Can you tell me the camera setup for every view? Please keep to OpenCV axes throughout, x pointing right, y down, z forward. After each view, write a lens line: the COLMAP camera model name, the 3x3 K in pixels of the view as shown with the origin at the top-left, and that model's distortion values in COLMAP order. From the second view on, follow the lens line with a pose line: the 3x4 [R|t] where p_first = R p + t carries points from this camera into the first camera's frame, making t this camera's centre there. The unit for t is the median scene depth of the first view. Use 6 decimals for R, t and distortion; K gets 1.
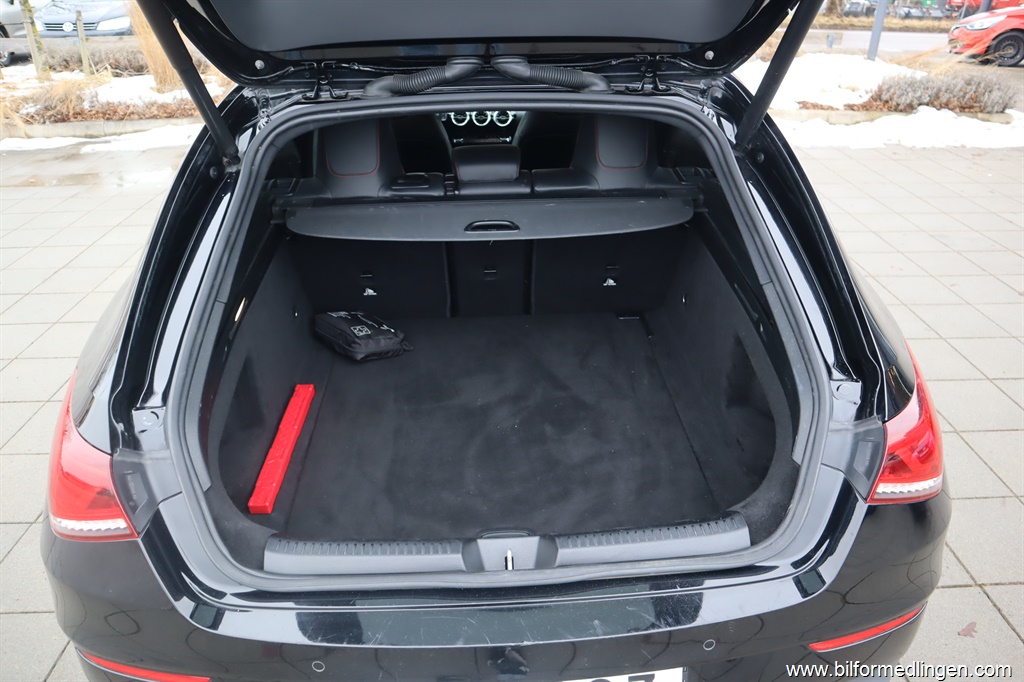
lens RADIAL K [[706.3, 0, 512.0], [0, 706.3, 341.0], [0, 0, 1]] dist [-0.125428, 0.076759]
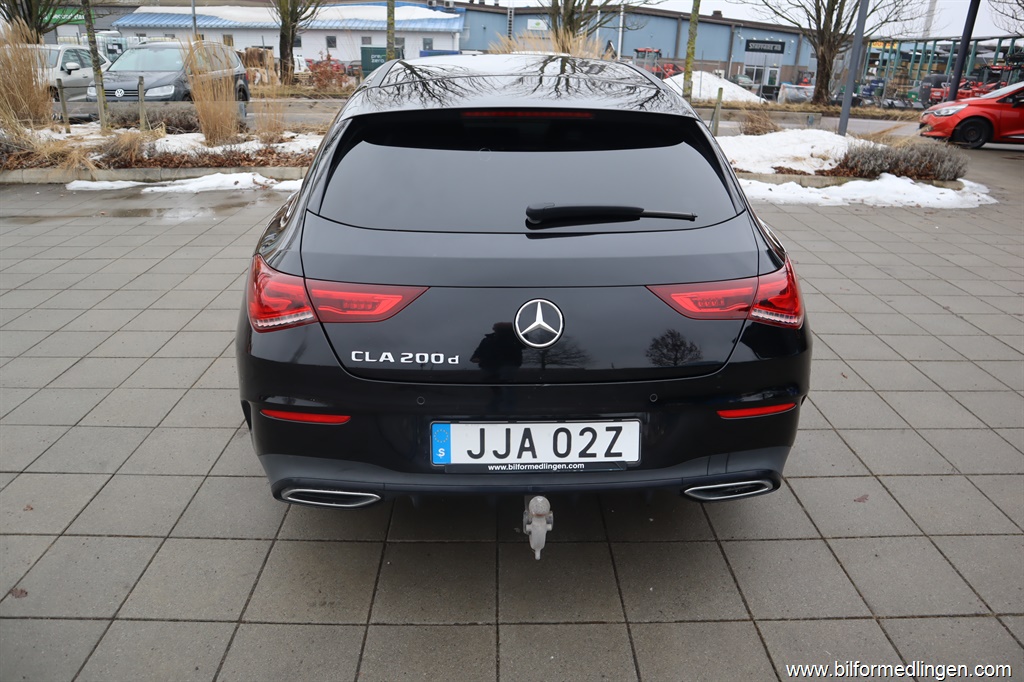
lens RADIAL K [[706.3, 0, 512.0], [0, 706.3, 341.0], [0, 0, 1]] dist [-0.125428, 0.076759]
pose [[0.999716, 0.023831, -0.000604, -0.008470], [-0.023754, 0.993738, -0.109184, 0.071921], [-0.002002, 0.109167, 0.994021, -0.103302]]
